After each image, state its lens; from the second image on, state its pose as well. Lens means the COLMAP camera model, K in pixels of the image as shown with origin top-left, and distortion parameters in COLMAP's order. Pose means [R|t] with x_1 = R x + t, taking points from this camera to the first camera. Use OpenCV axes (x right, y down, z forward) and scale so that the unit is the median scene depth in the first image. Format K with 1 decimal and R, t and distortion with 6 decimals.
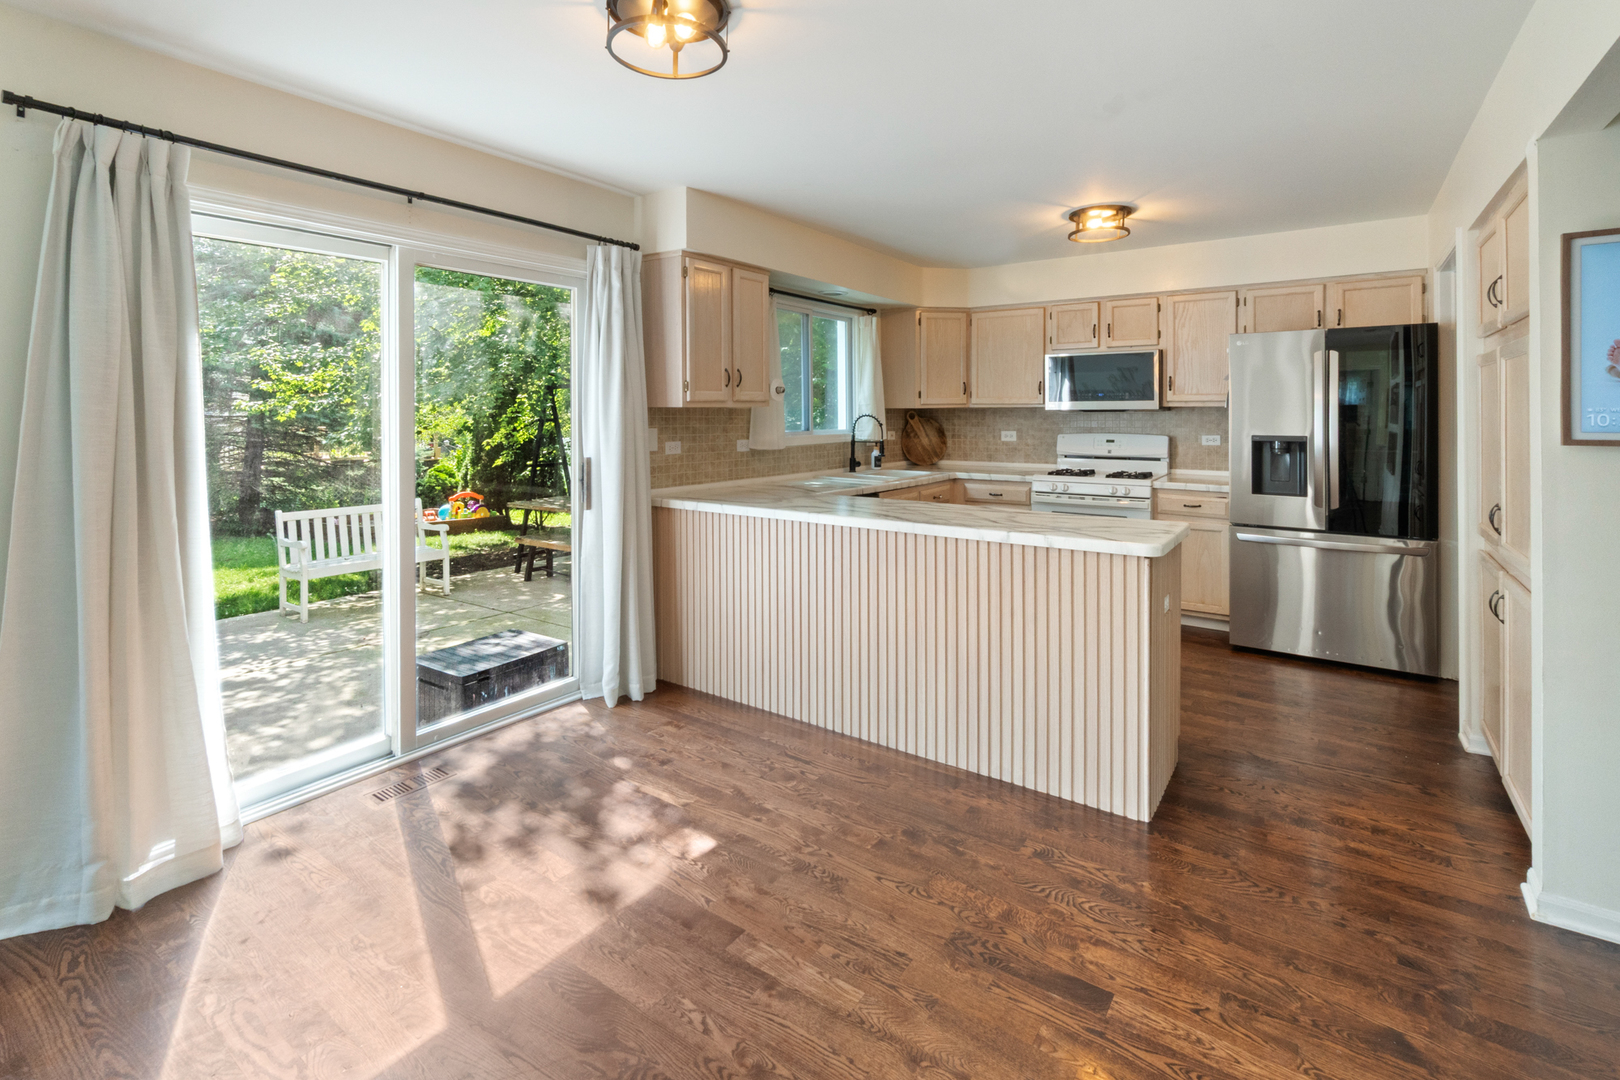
lens RADIAL K [[726.4, 0, 816.5], [0, 726.4, 407.8], [0, 0, 1]] dist [-0.003808, -0.000705]
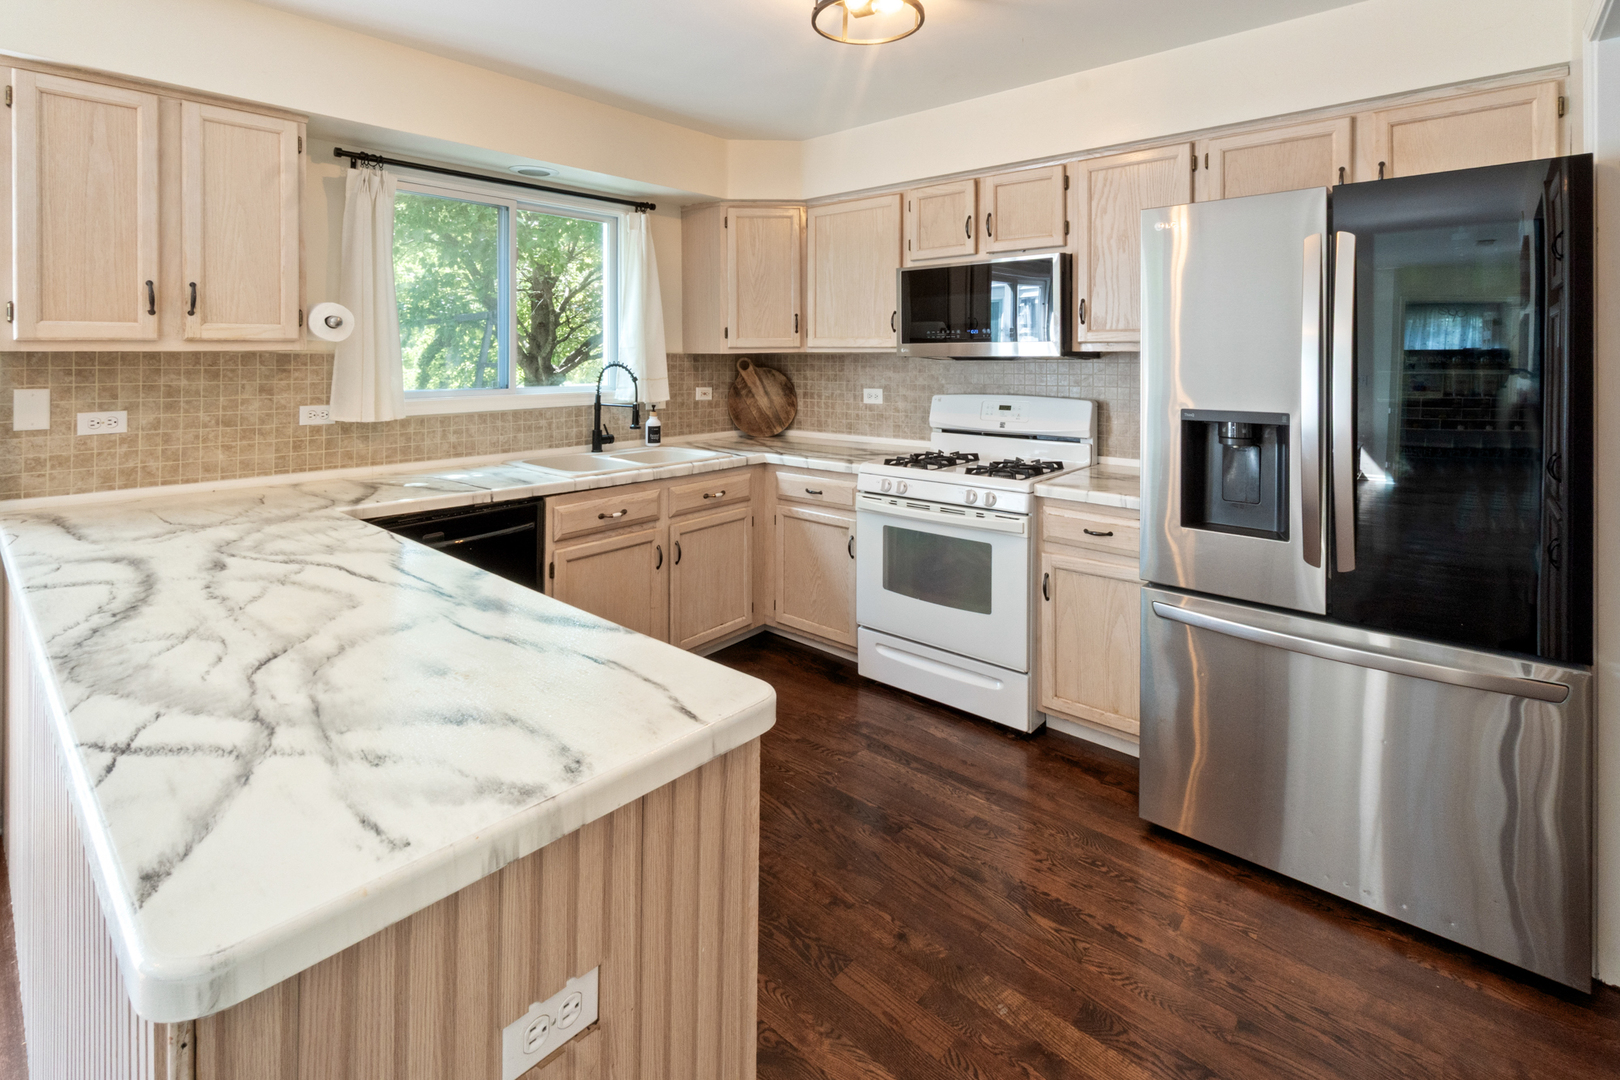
lens RADIAL K [[750.8, 0, 809.4], [0, 750.8, 353.2], [0, 0, 1]] dist [-0.001355, -0.000396]
pose [[0.993925, 0.001621, -0.110048, 0.323374], [-0.001470, 0.999998, 0.001453, -0.000946], [0.110050, -0.001283, 0.993925, 0.366449]]
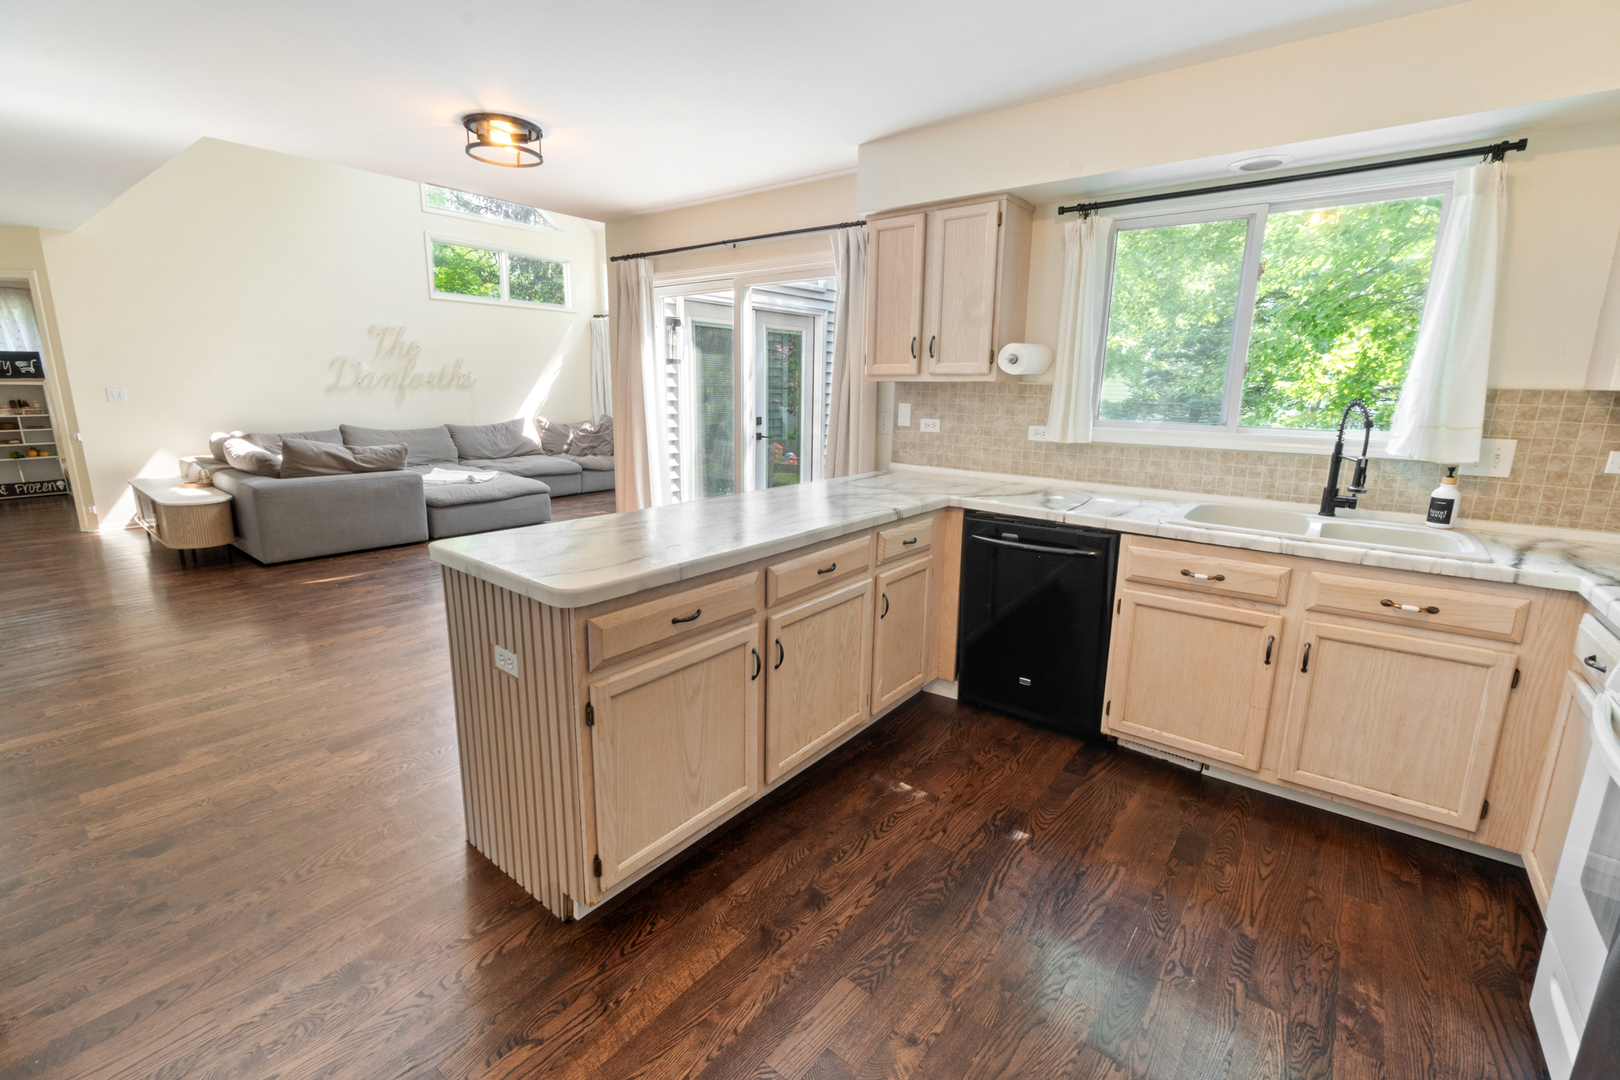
lens RADIAL K [[702.4, 0, 808.7], [0, 702.4, 526.6], [0, 0, 1]] dist [-0.000346, 0.000138]
pose [[-0.047495, 0.199167, -0.978814, 0.572529], [-0.011995, 0.979736, 0.199936, 0.001938], [0.998799, 0.021237, -0.044143, 0.681037]]
